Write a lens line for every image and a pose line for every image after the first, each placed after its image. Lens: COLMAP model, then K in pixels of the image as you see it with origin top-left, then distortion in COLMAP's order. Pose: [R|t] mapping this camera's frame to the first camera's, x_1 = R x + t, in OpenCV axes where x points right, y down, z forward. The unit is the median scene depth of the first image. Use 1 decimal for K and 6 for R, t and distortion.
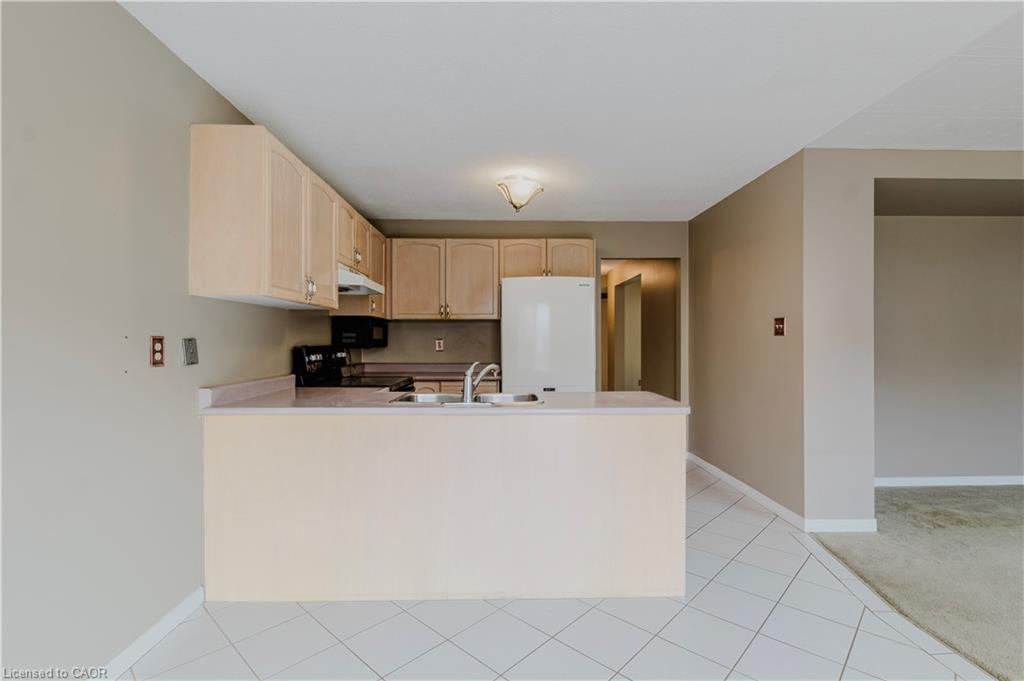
lens RADIAL K [[472.2, 0, 512.0], [0, 472.2, 340.5], [0, 0, 1]] dist [0.000134, -0.000050]
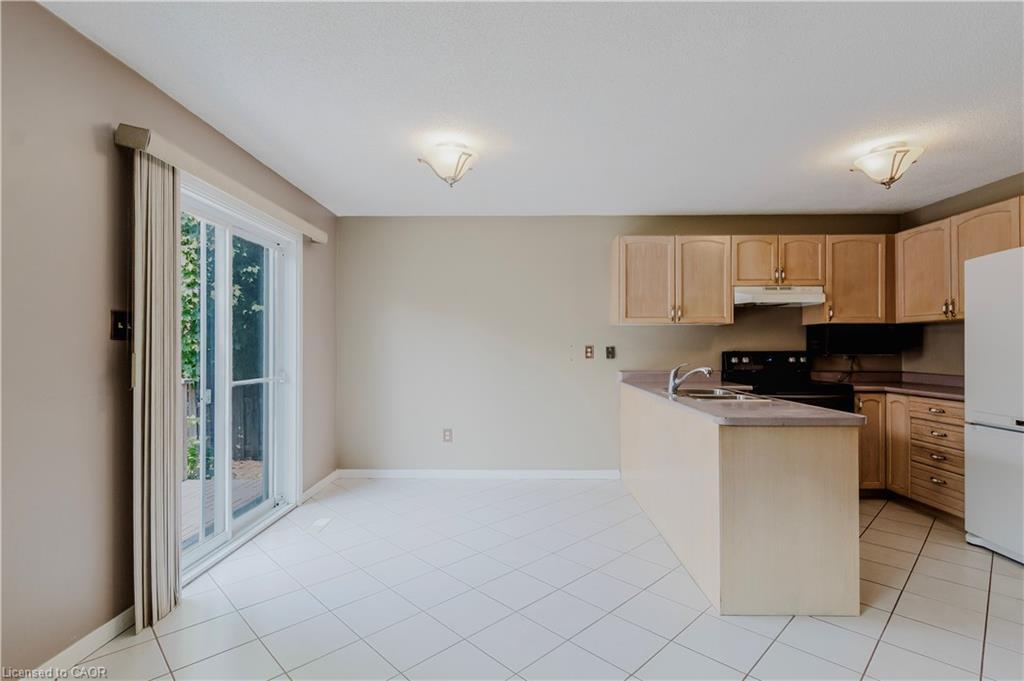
lens RADIAL K [[495.8, 0, 512.0], [0, 495.8, 340.5], [0, 0, 1]] dist [0.000688, 0.000078]
pose [[-0.039287, -0.010174, -0.999176, 1.003960], [0.002399, 0.999944, -0.010276, -0.006129], [0.999225, -0.002801, -0.039261, 0.429384]]
